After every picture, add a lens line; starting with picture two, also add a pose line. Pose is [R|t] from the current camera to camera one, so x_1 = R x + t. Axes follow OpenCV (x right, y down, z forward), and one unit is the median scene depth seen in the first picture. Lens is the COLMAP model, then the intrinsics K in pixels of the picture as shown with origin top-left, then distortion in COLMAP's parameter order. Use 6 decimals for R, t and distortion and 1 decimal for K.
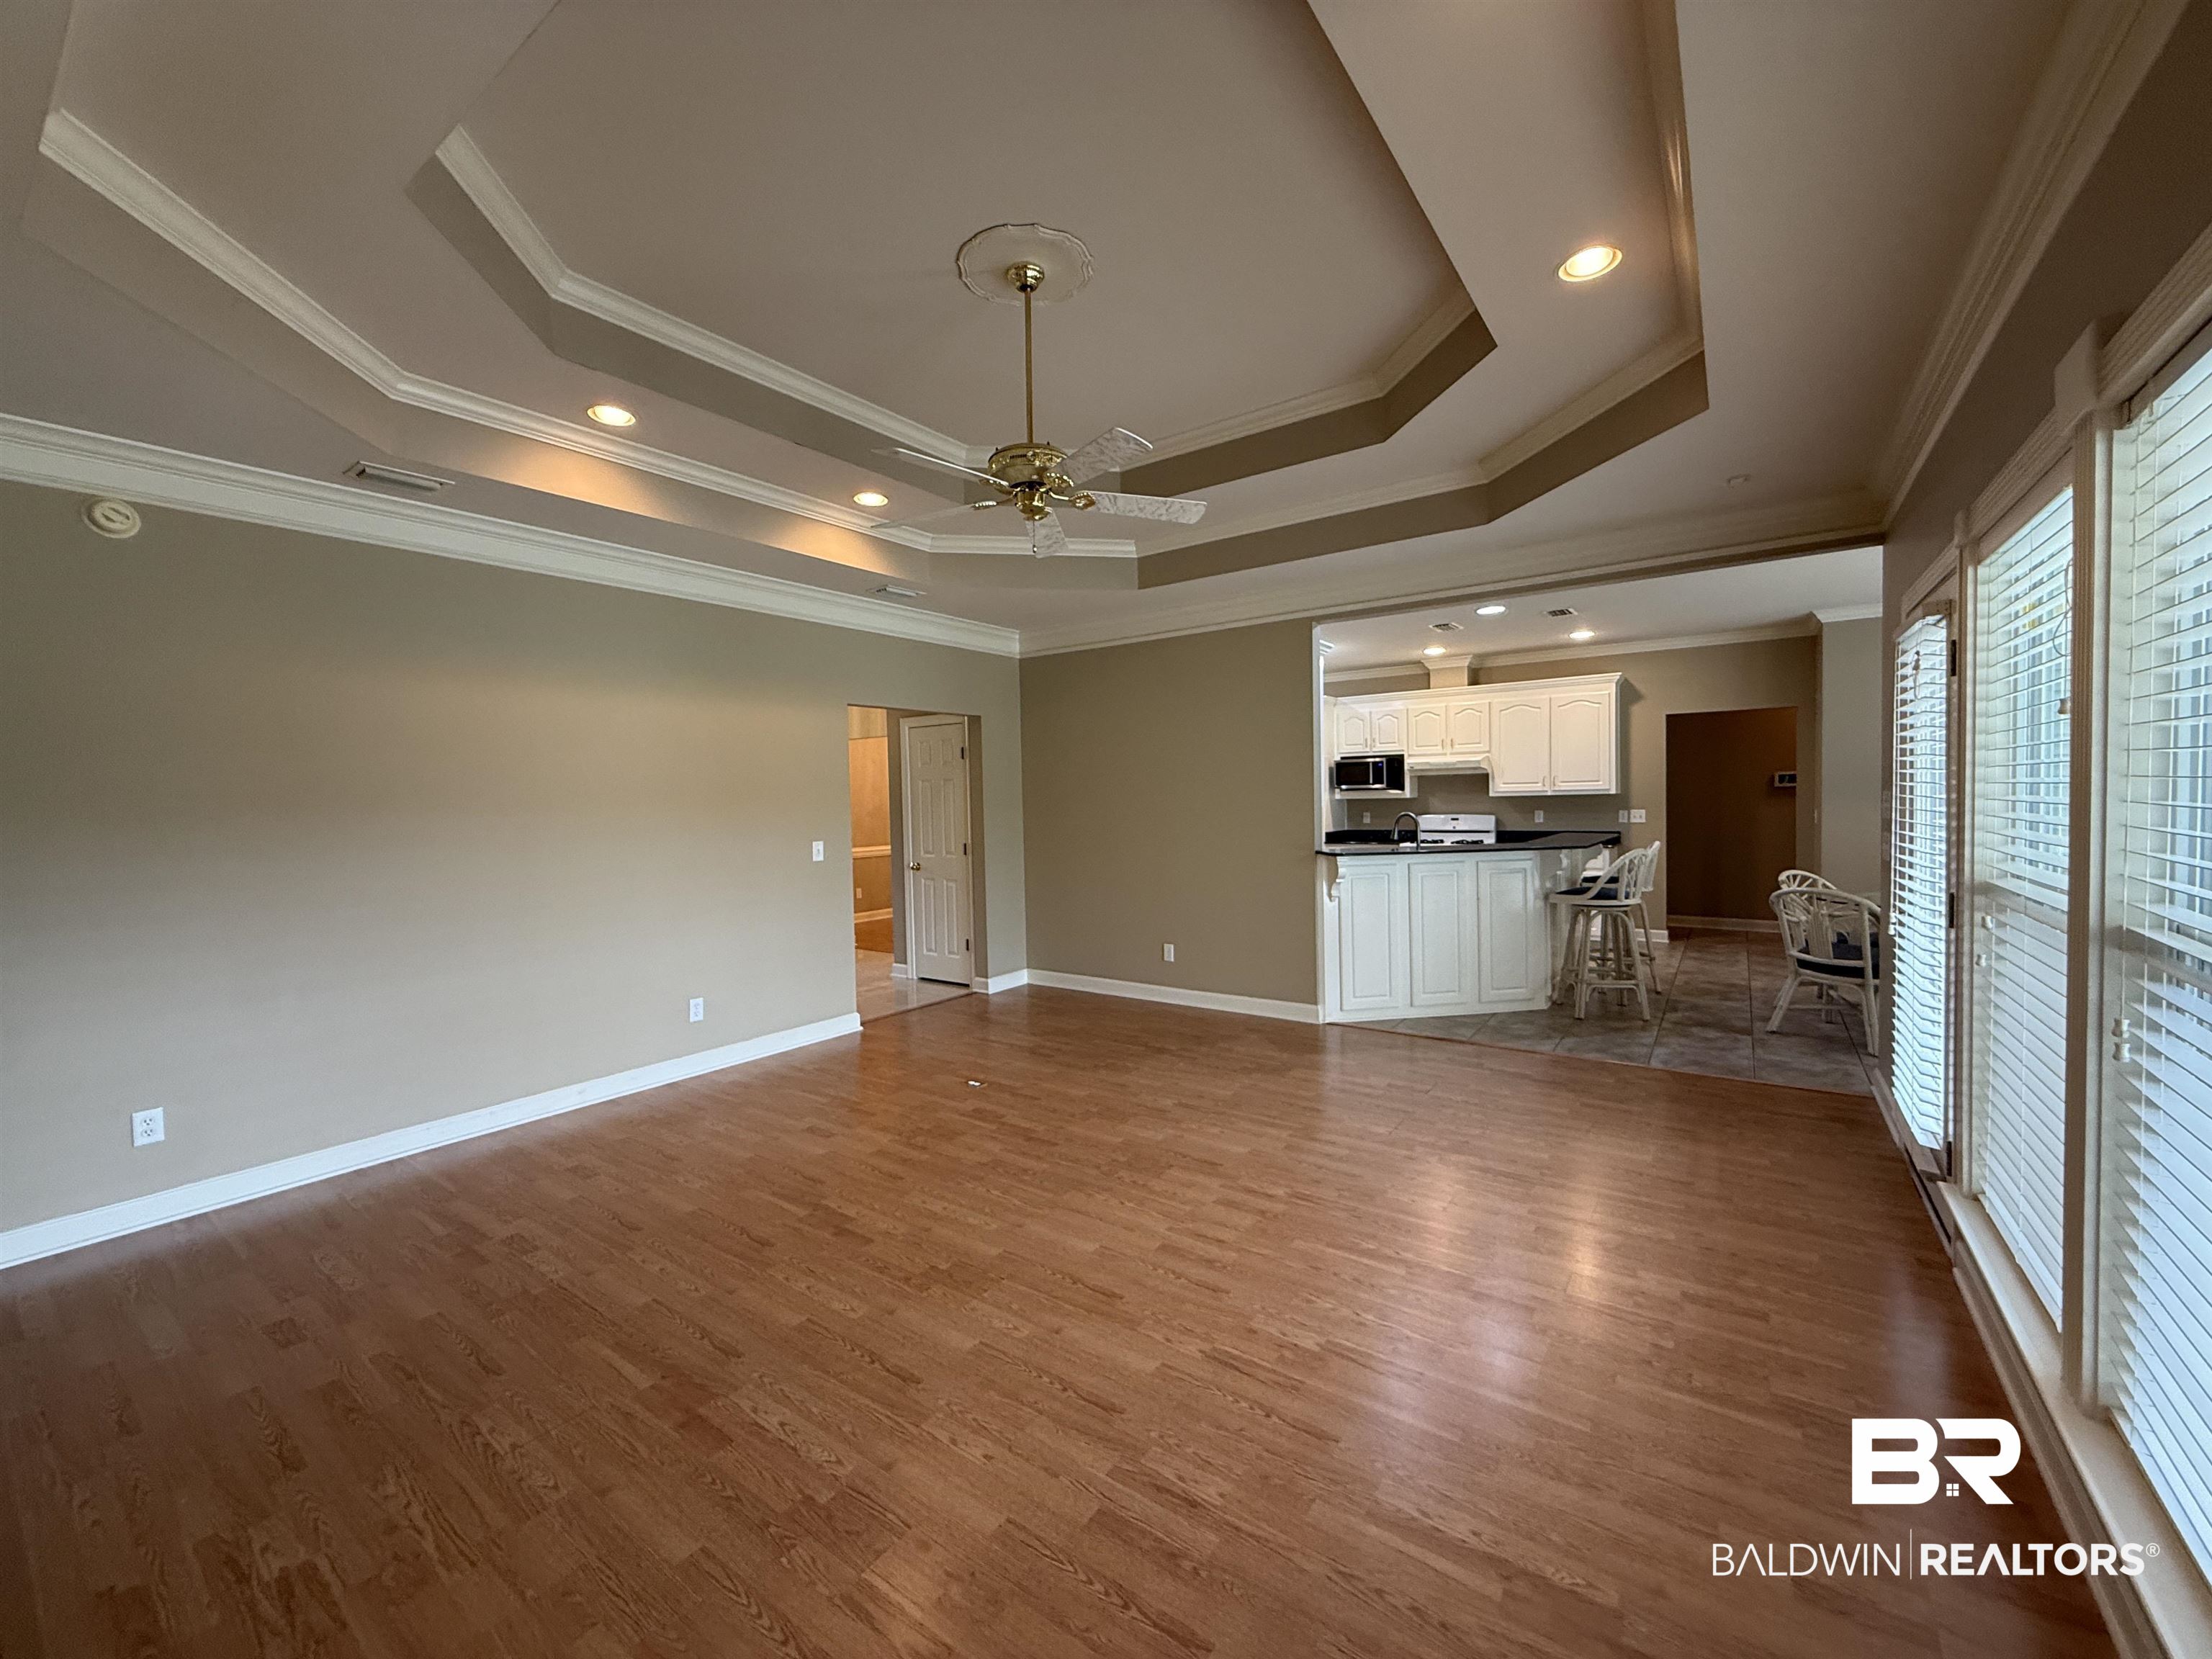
lens RADIAL K [[879.9, 0, 1099.1], [0, 879.9, 825.0], [0, 0, 1]] dist [0.000601, -0.000219]
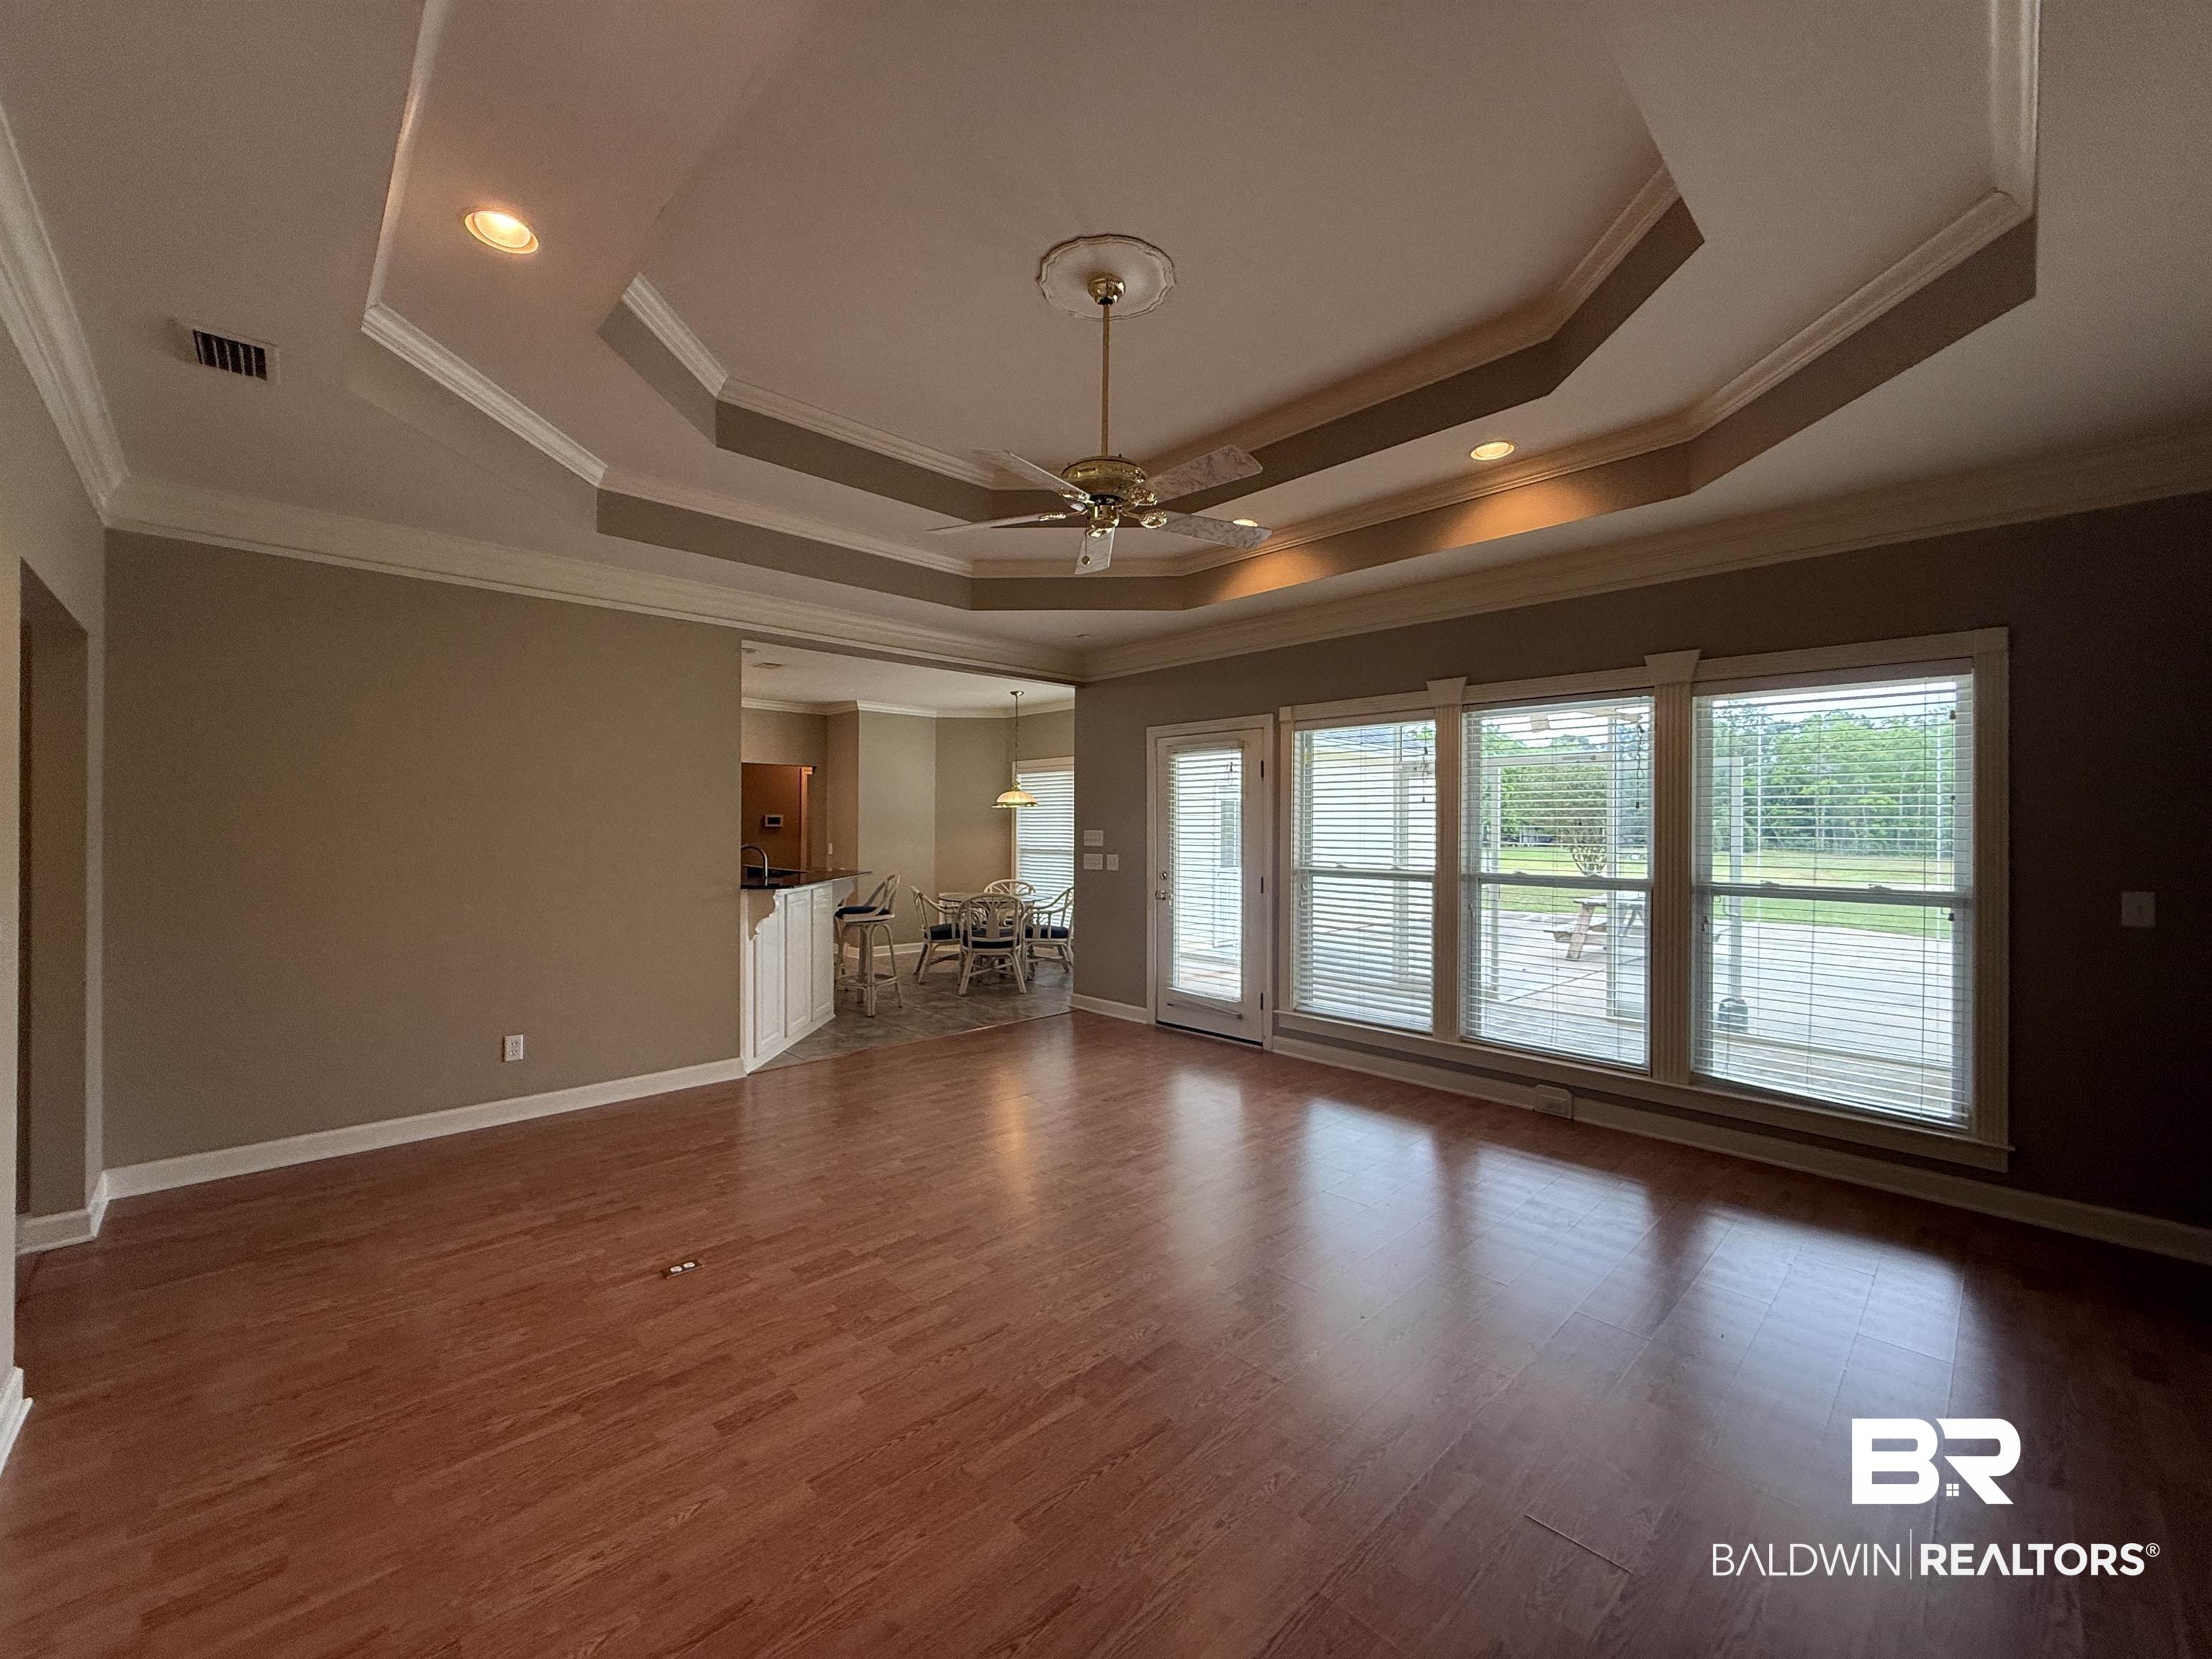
lens RADIAL K [[879.9, 0, 1096.2], [0, 879.9, 822.5], [0, 0, 1]] dist [0.000601, -0.000219]
pose [[0.178845, 0.027753, 0.983486, -0.763260], [0.023168, 0.999206, -0.032409, 0.003520], [-0.983605, 0.028582, 0.178060, 0.627103]]
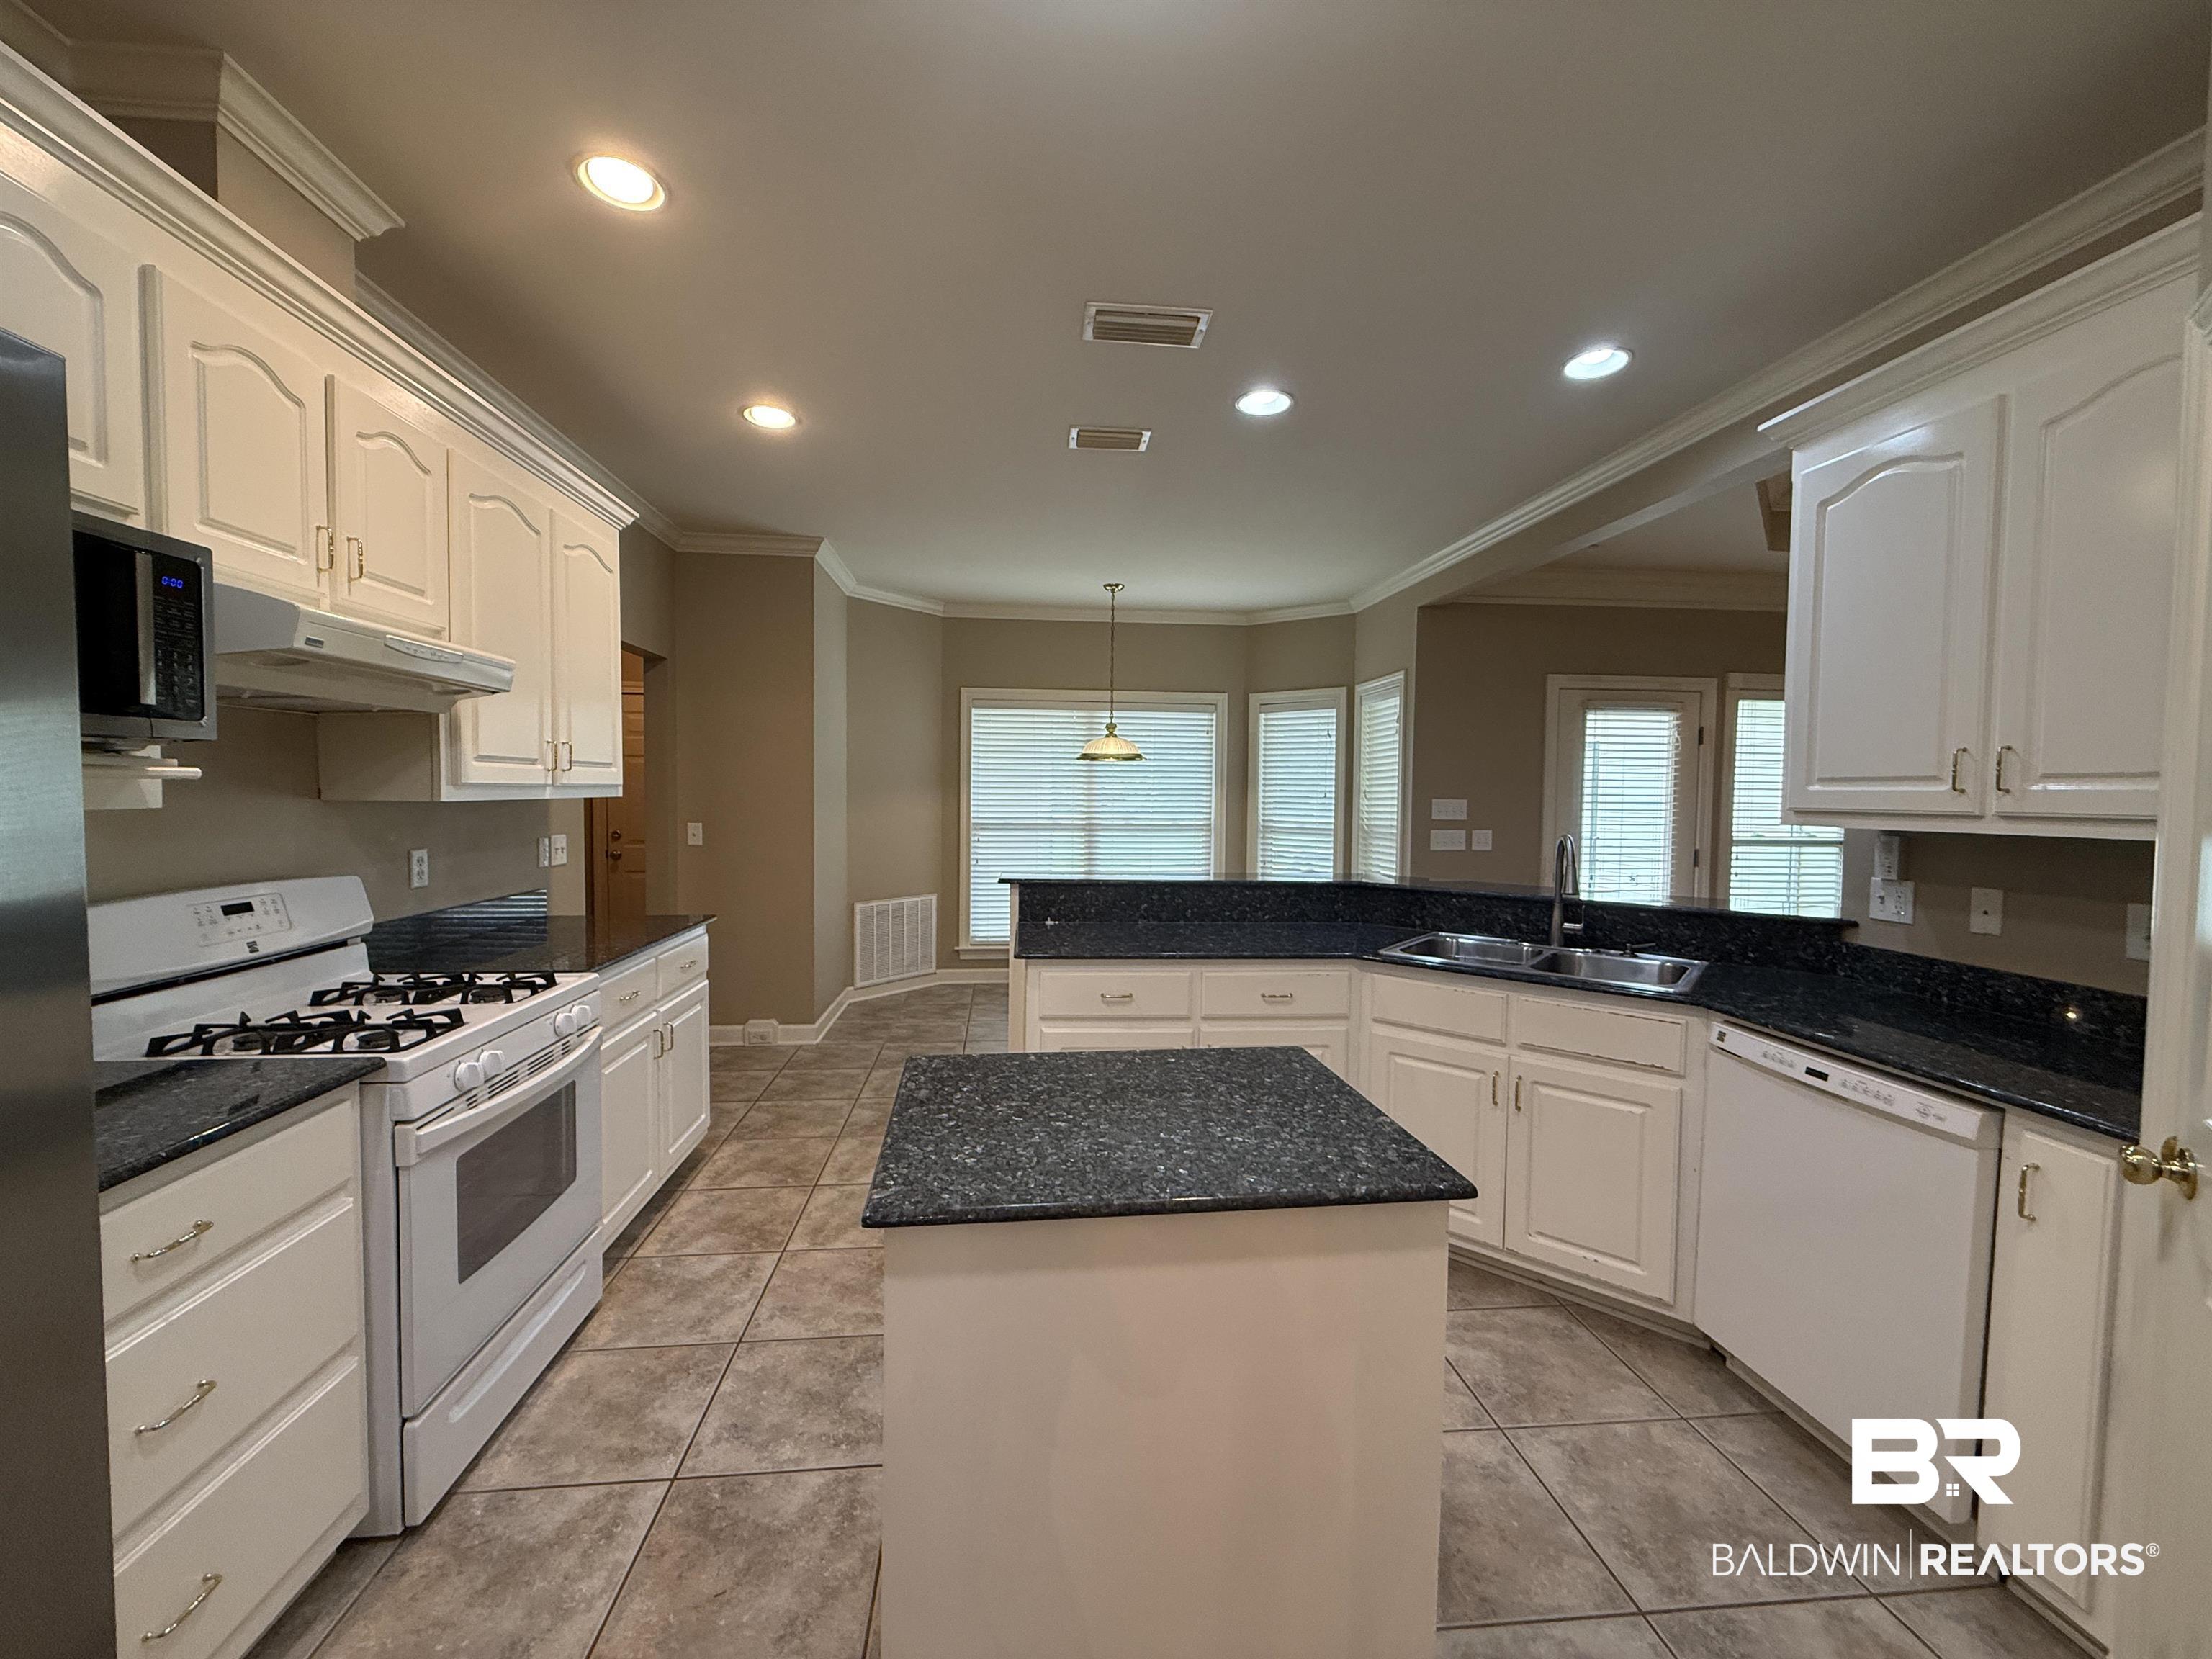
lens RADIAL K [[879.9, 0, 1104.3], [0, 879.9, 825.5], [0, 0, 1]] dist [0.000601, -0.000219]
pose [[-0.666767, -0.015730, 0.745100, 0.227406], [0.025758, 0.998694, 0.044134, -0.065014], [-0.744821, 0.048620, -0.665491, 2.106822]]
